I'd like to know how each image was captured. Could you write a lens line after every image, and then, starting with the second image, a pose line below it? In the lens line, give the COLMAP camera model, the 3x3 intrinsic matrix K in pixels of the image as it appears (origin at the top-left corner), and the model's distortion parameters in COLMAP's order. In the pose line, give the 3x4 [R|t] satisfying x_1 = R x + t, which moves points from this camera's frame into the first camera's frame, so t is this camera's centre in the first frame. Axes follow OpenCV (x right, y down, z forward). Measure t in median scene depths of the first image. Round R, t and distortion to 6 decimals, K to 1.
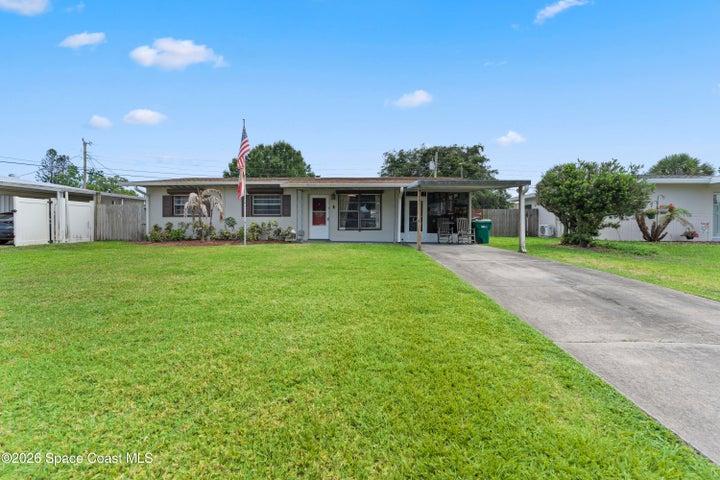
lens RADIAL K [[288.5, 0, 363.3], [0, 288.5, 233.9], [0, 0, 1]] dist [-0.002396, -0.000754]
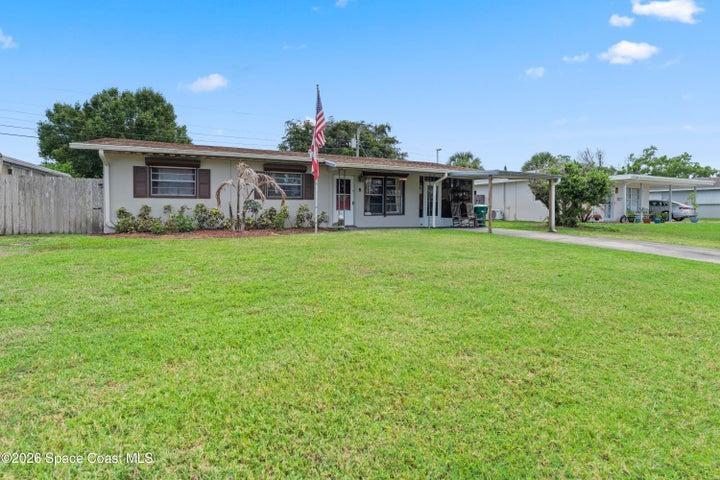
lens RADIAL K [[362.5, 0, 363.9], [0, 362.5, 214.3], [0, 0, 1]] dist [-0.004854, 0.000252]
pose [[0.884720, -0.004769, 0.466098, -0.615891], [0.013237, 0.999801, -0.014897, 0.000761], [-0.465934, 0.019349, 0.884608, -0.011706]]
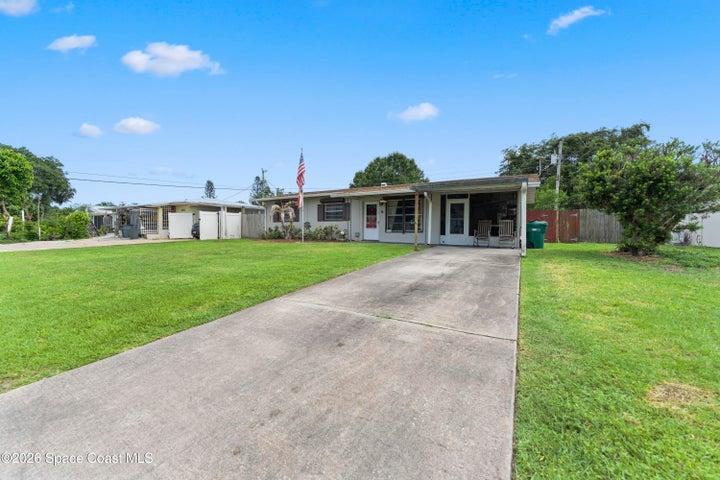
lens RADIAL K [[288.5, 0, 361.6], [0, 288.5, 236.6], [0, 0, 1]] dist [-0.002396, -0.000754]
pose [[0.873379, 0.014859, -0.486815, 0.374624], [-0.018338, 0.999829, -0.002384, 0.008183], [0.486697, 0.011009, 0.873502, -0.026193]]
